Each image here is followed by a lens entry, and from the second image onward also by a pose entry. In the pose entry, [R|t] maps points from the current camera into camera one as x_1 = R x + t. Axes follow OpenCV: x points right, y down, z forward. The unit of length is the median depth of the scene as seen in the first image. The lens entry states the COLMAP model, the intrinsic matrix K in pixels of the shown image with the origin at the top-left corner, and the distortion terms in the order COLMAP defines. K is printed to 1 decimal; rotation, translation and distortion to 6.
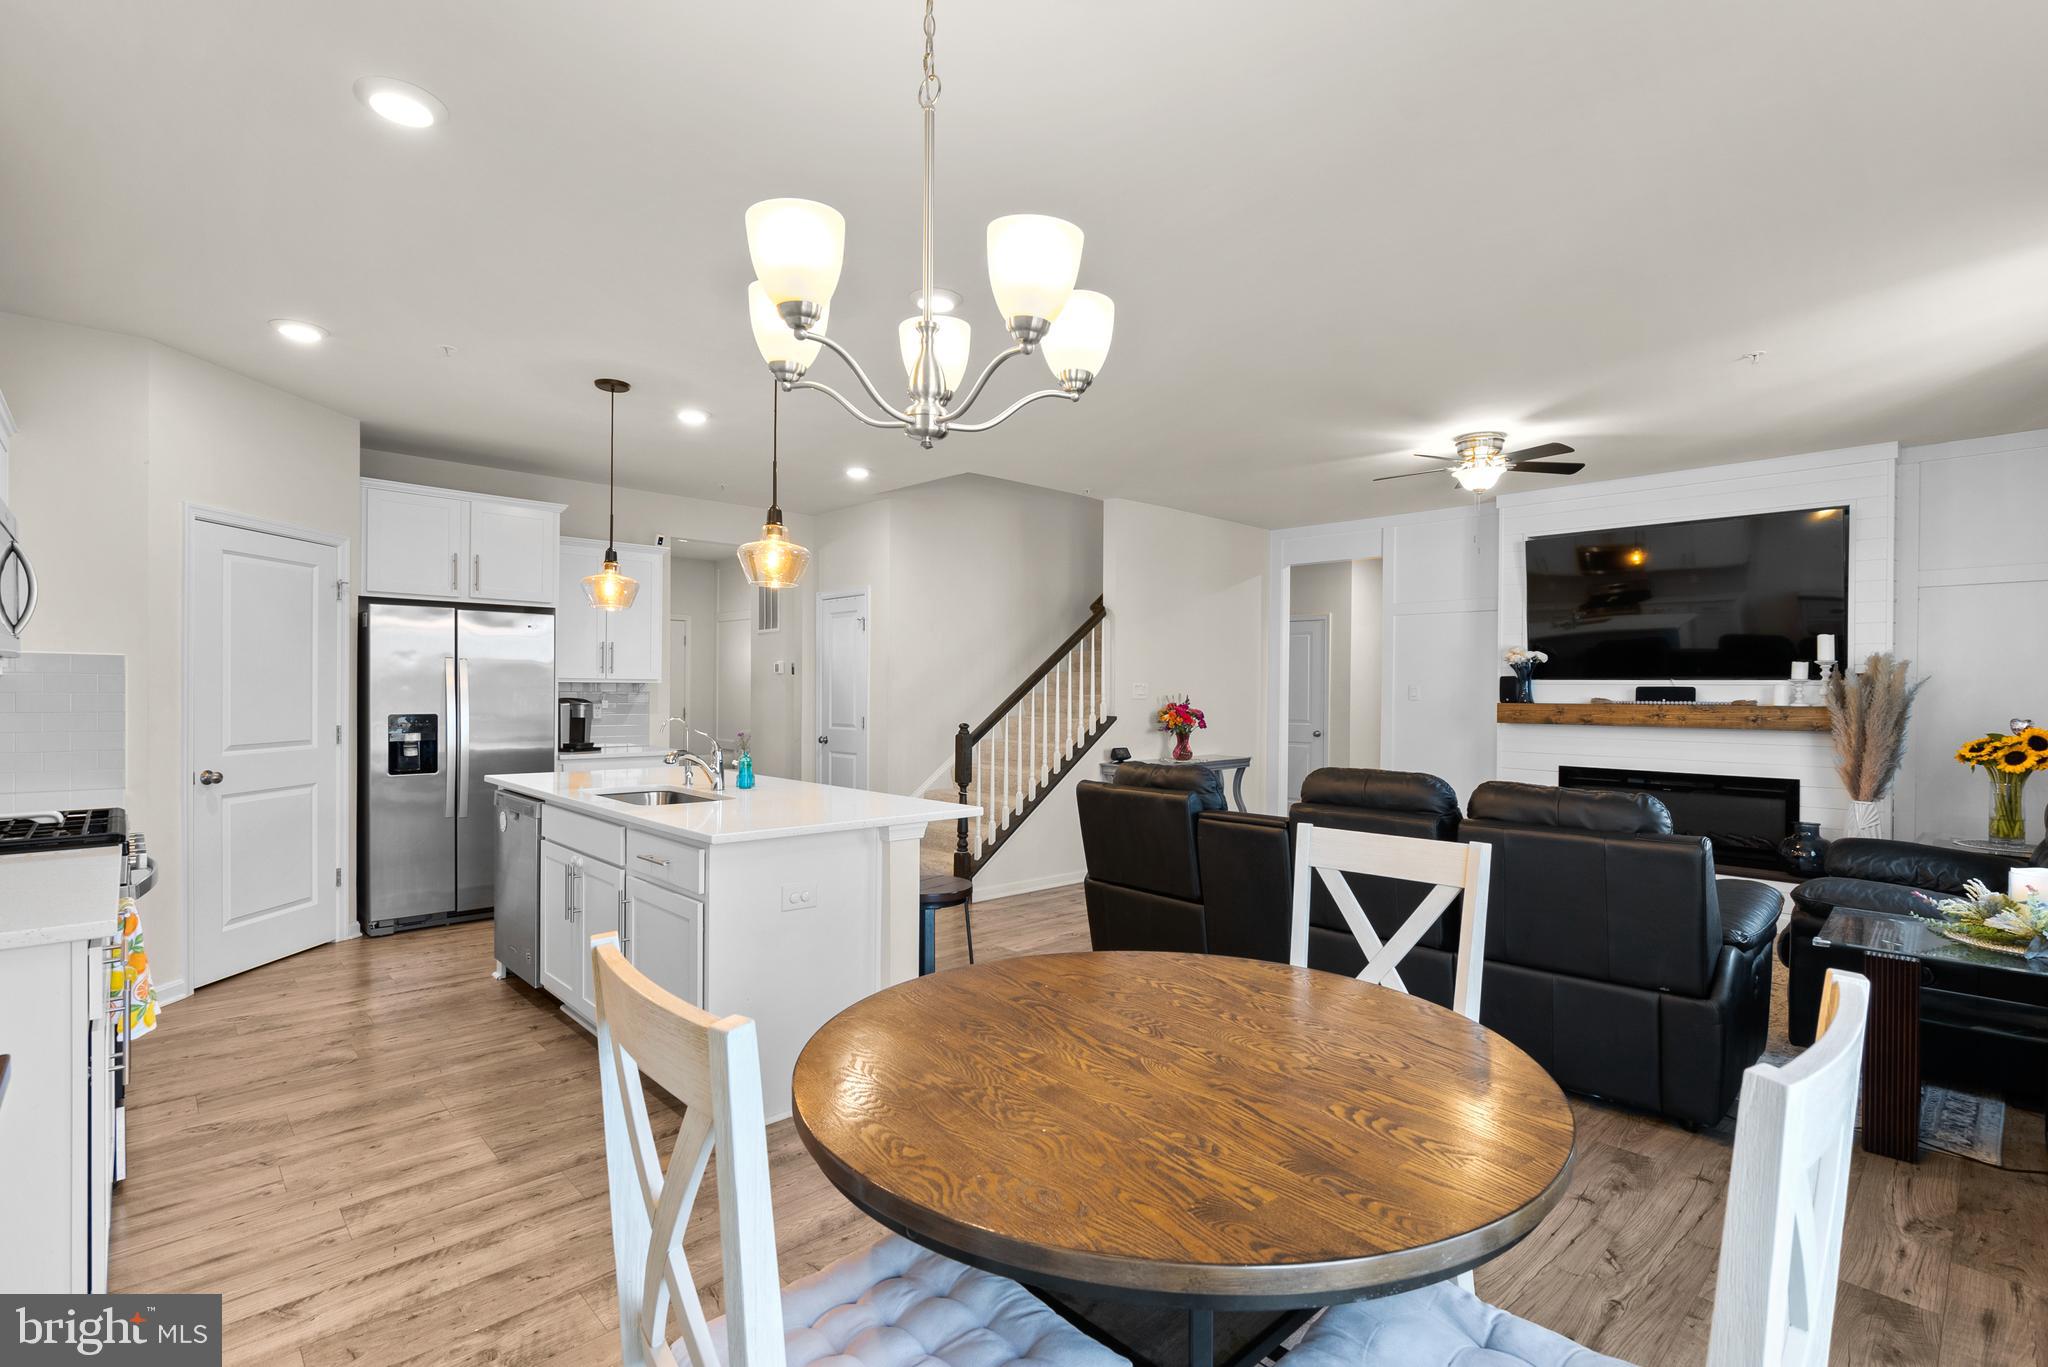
lens RADIAL K [[942.2, 0, 1023.3], [0, 942.2, 693.6], [0, 0, 1]] dist [-0.001369, -0.000739]
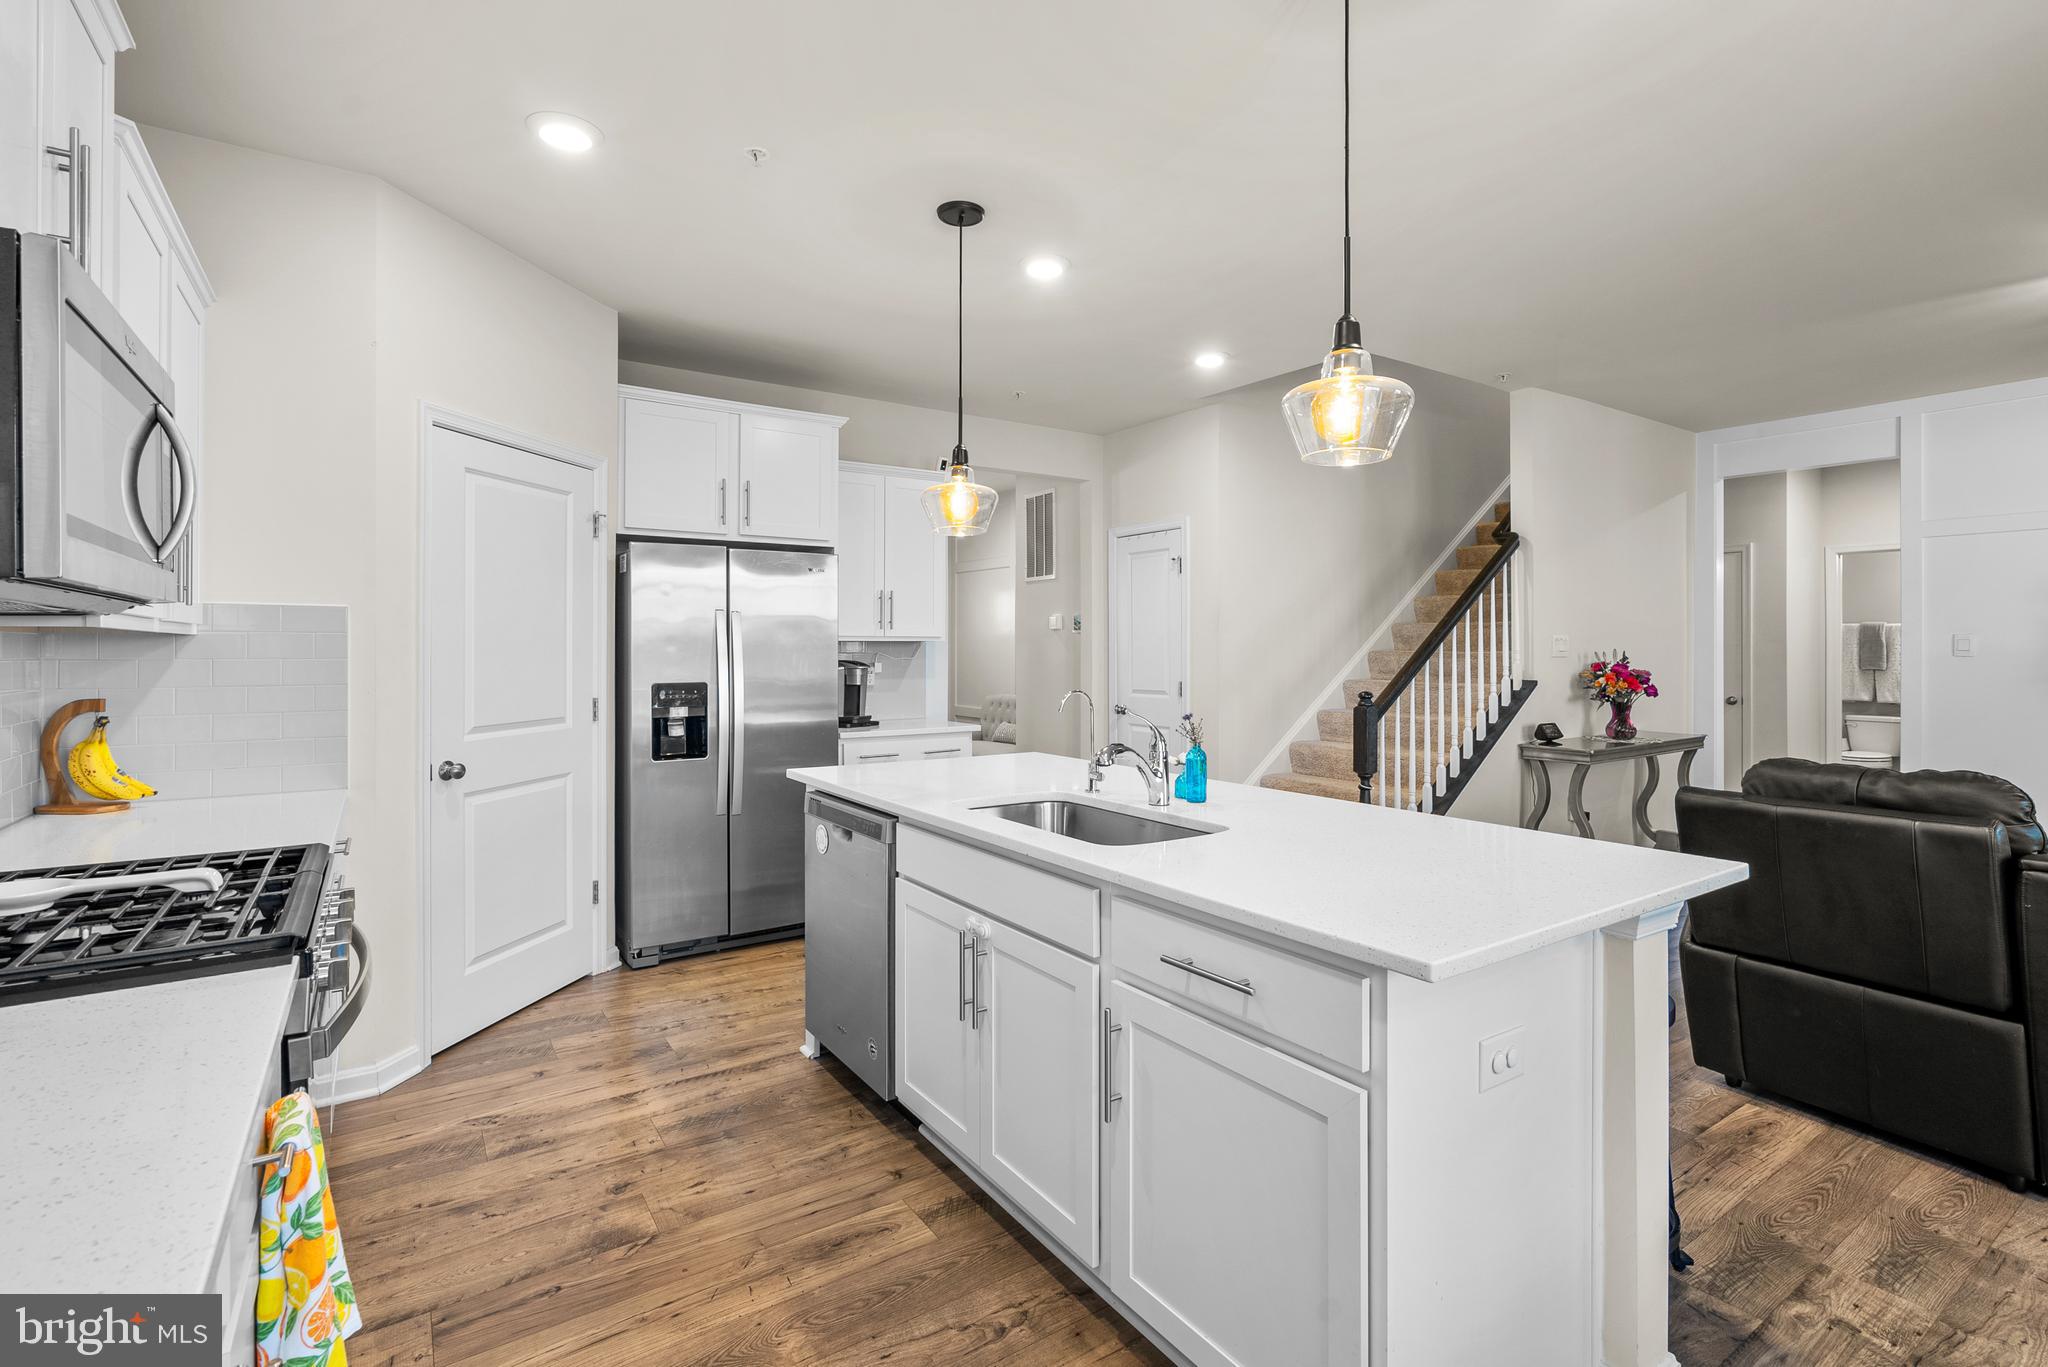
lens RADIAL K [[942.2, 0, 1018.8], [0, 942.2, 642.0], [0, 0, 1]] dist [-0.001369, -0.000739]
pose [[0.985755, -0.009623, -0.167913, -0.242181], [0.007658, 0.999894, -0.012346, -0.000267], [0.168015, 0.010885, 0.985724, 0.279295]]
